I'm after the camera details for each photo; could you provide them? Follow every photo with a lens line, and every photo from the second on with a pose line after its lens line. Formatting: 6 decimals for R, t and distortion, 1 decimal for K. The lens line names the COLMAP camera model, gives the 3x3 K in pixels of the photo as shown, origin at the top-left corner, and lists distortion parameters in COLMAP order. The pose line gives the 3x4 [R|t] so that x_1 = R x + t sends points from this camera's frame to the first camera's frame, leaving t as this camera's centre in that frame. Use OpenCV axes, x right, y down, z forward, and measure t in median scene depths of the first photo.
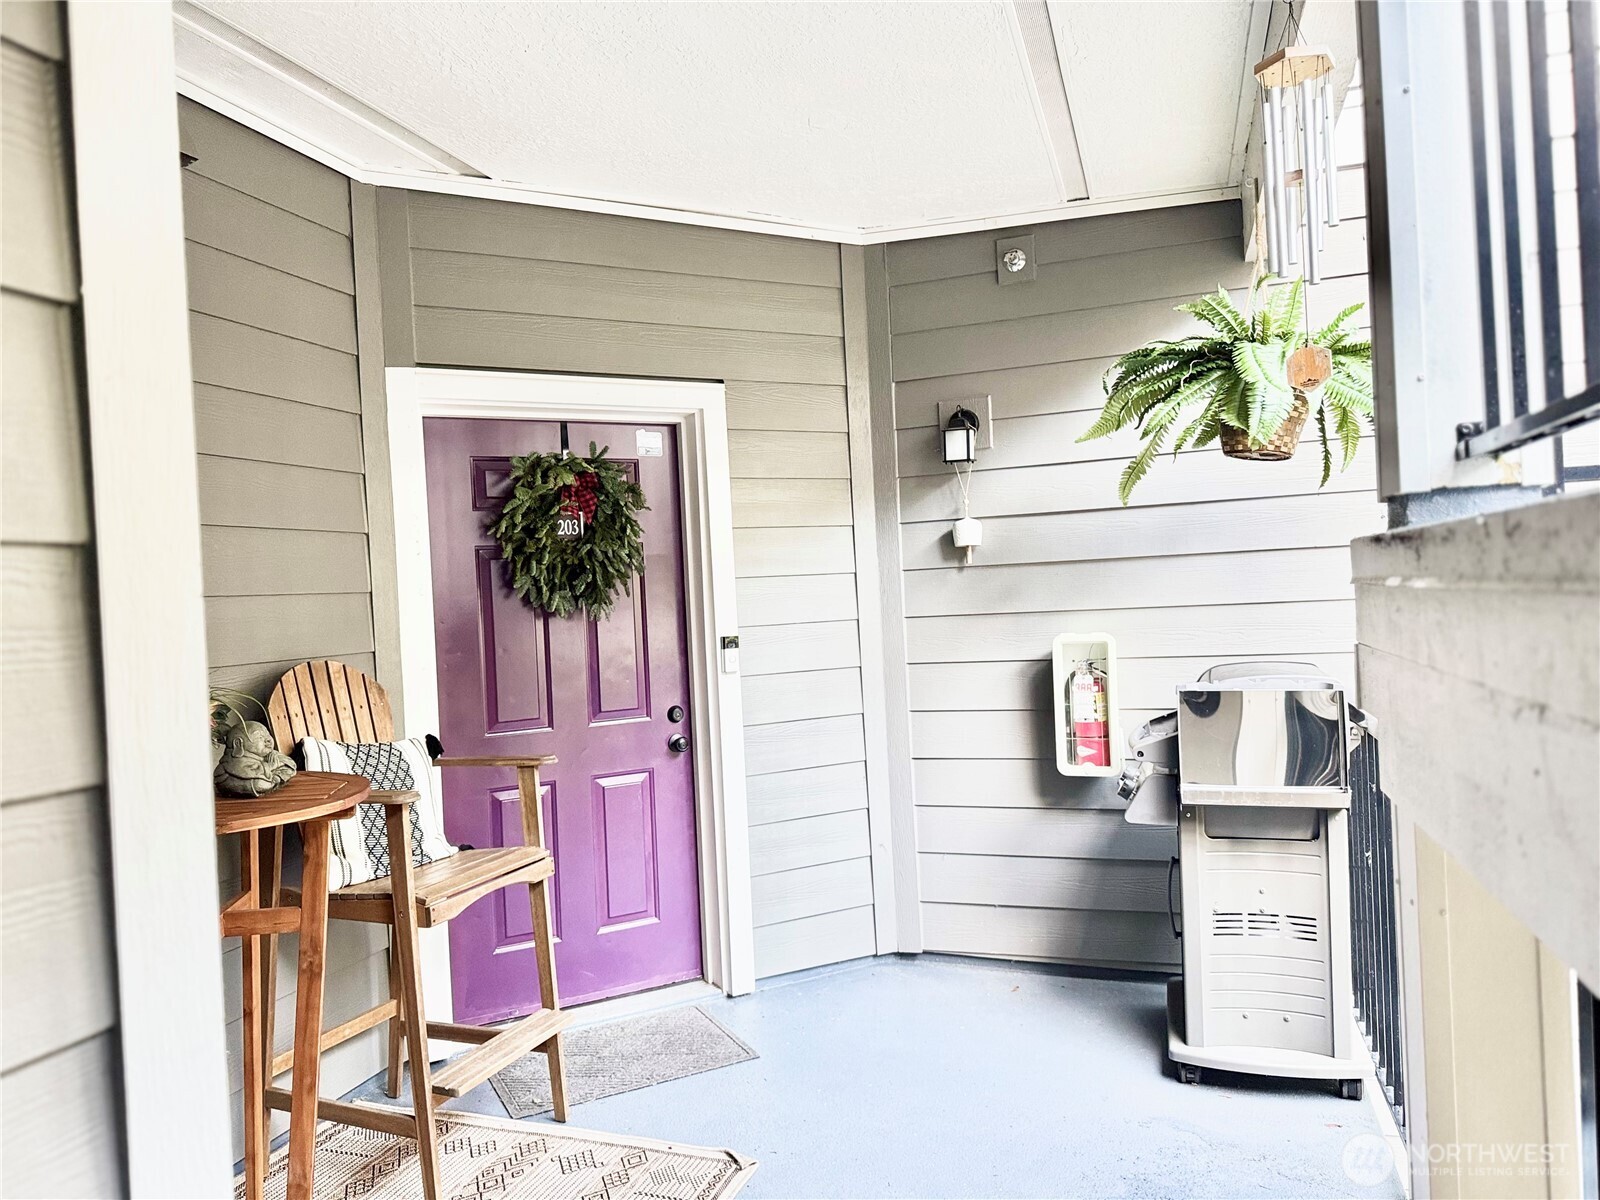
lens RADIAL K [[1127.2, 0, 805.1], [0, 1127.2, 598.3], [0, 0, 1]] dist [0.074770, -0.124867]
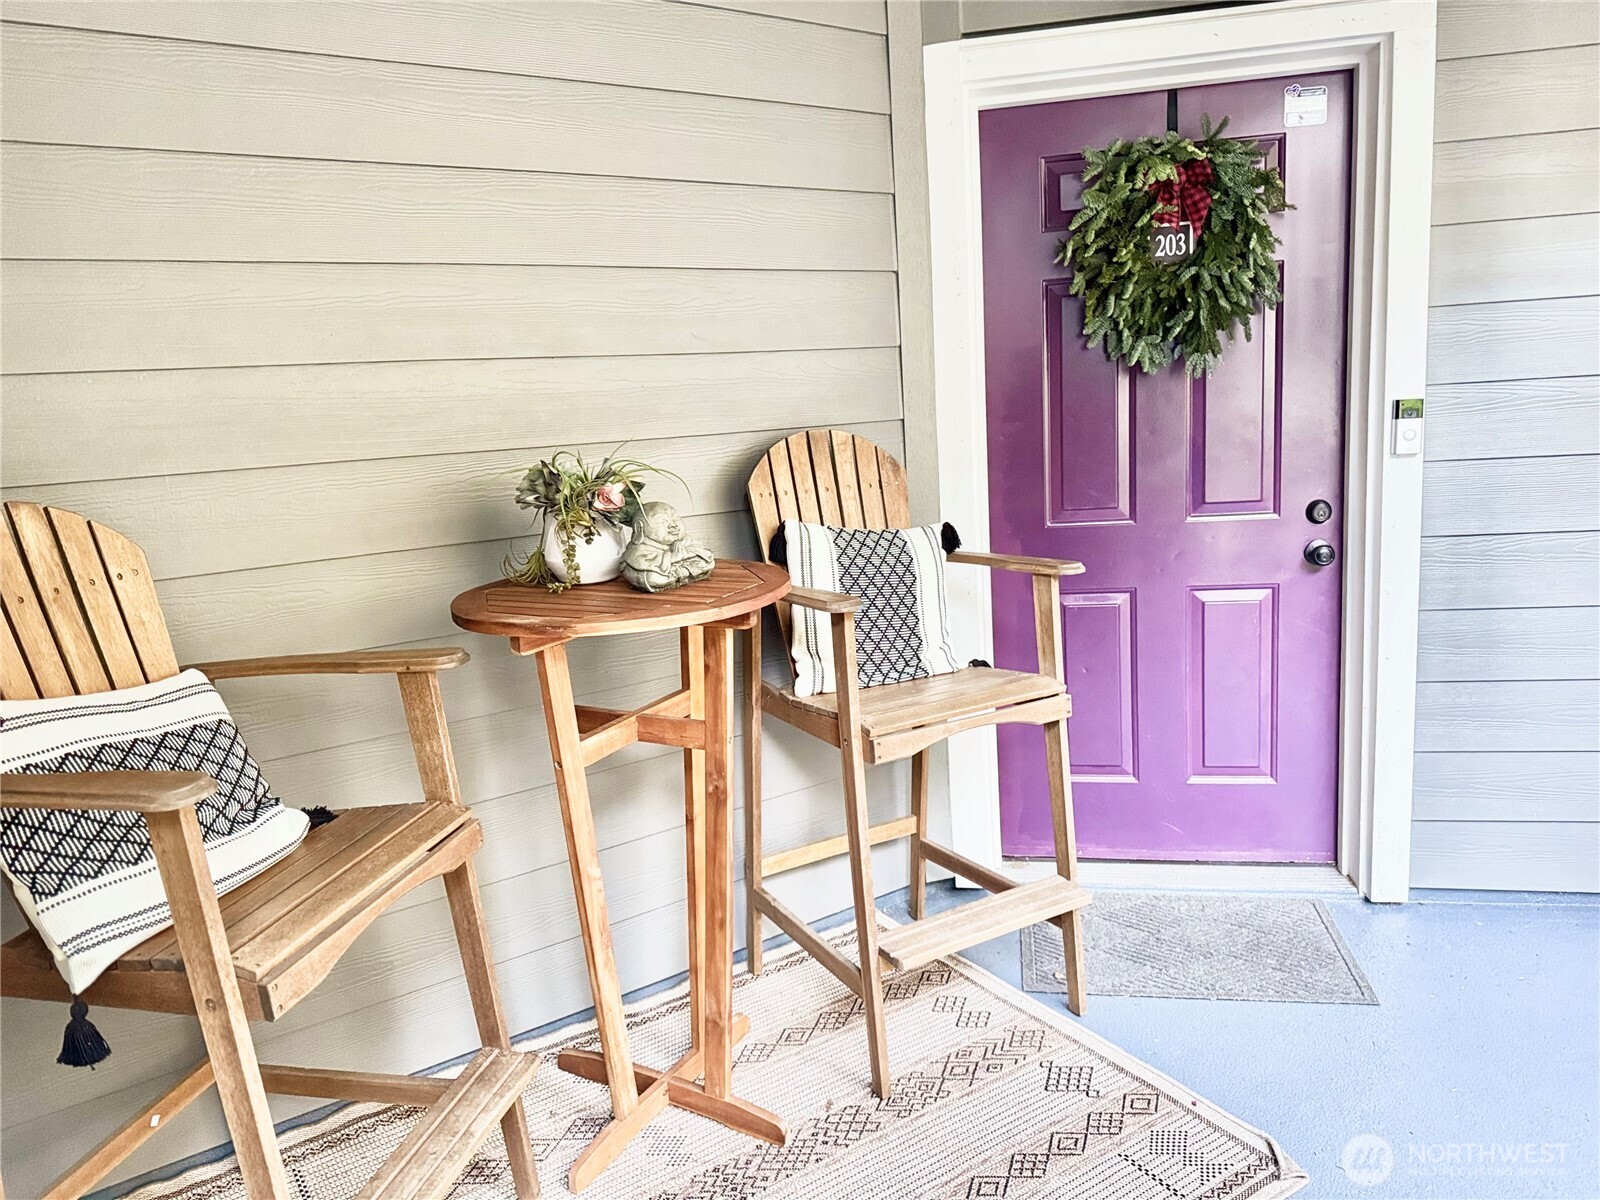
lens RADIAL K [[1127.2, 0, 781.7], [0, 1127.2, 608.5], [0, 0, 1]] dist [0.074770, -0.124867]
pose [[0.785198, 0.113460, -0.608762, 0.067354], [0.019303, 0.978109, 0.207196, 0.008823], [0.618944, -0.174440, 0.765819, 0.260289]]
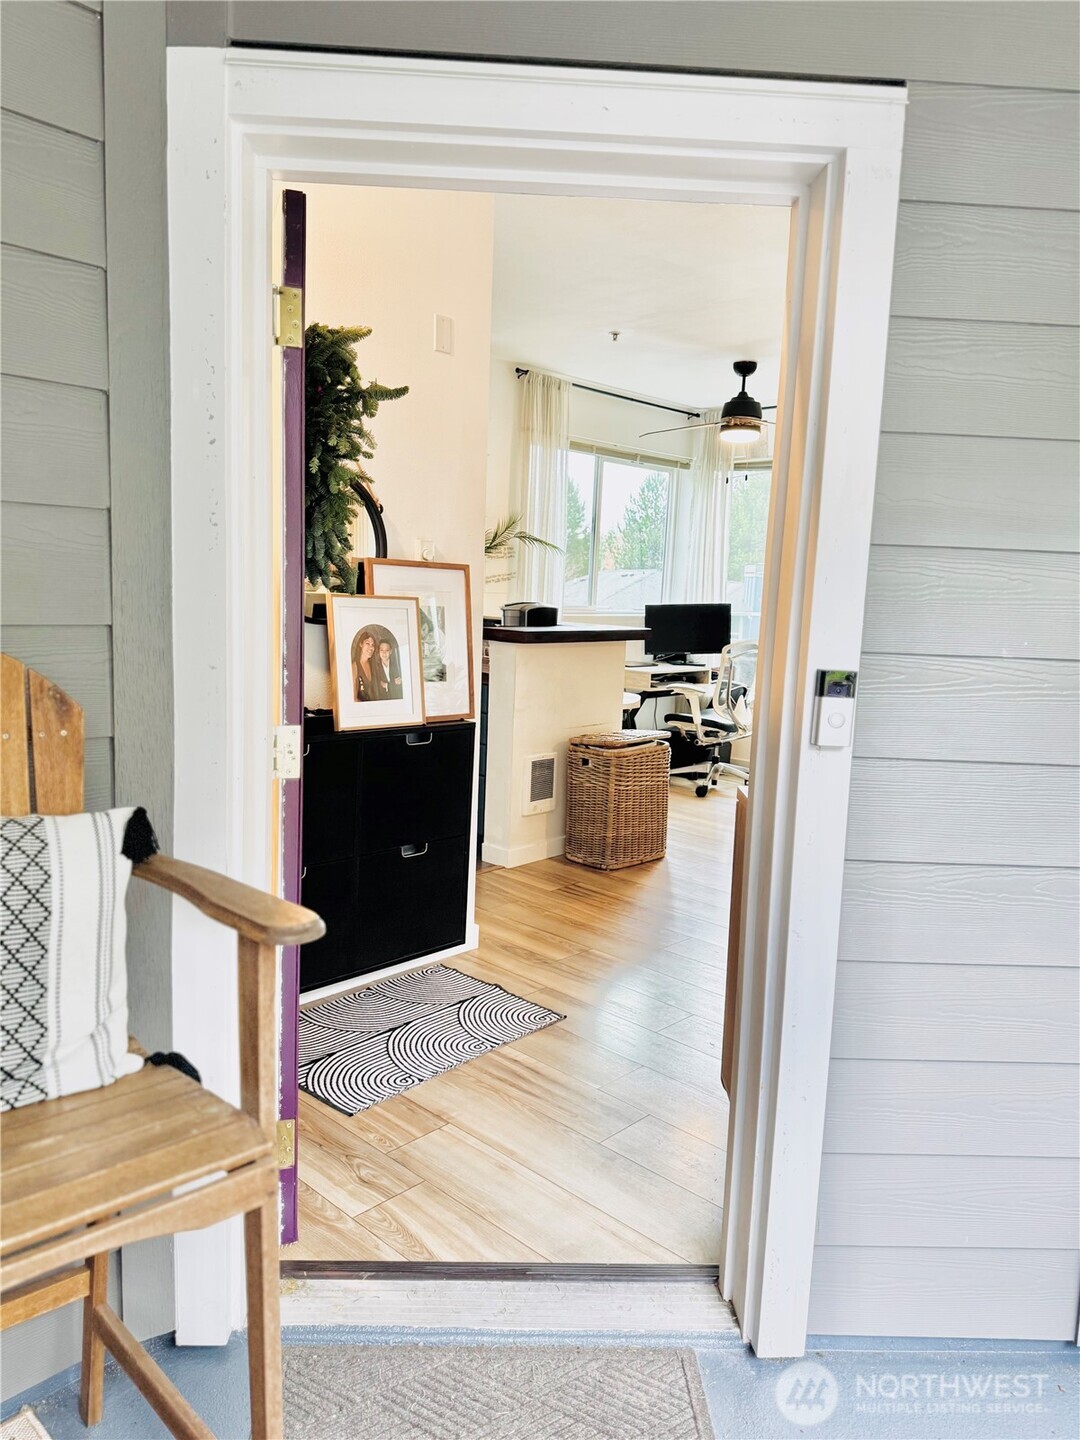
lens RADIAL K [[1014.5, 0, 516.4], [0, 1014.5, 715.8], [0, 0, 1]] dist [0.074770, -0.124867]
pose [[0.897293, 0.141953, -0.417990, -0.008503], [-0.087192, 0.985224, 0.147418, 0.002379], [0.432740, -0.095832, 0.896411, 0.602069]]
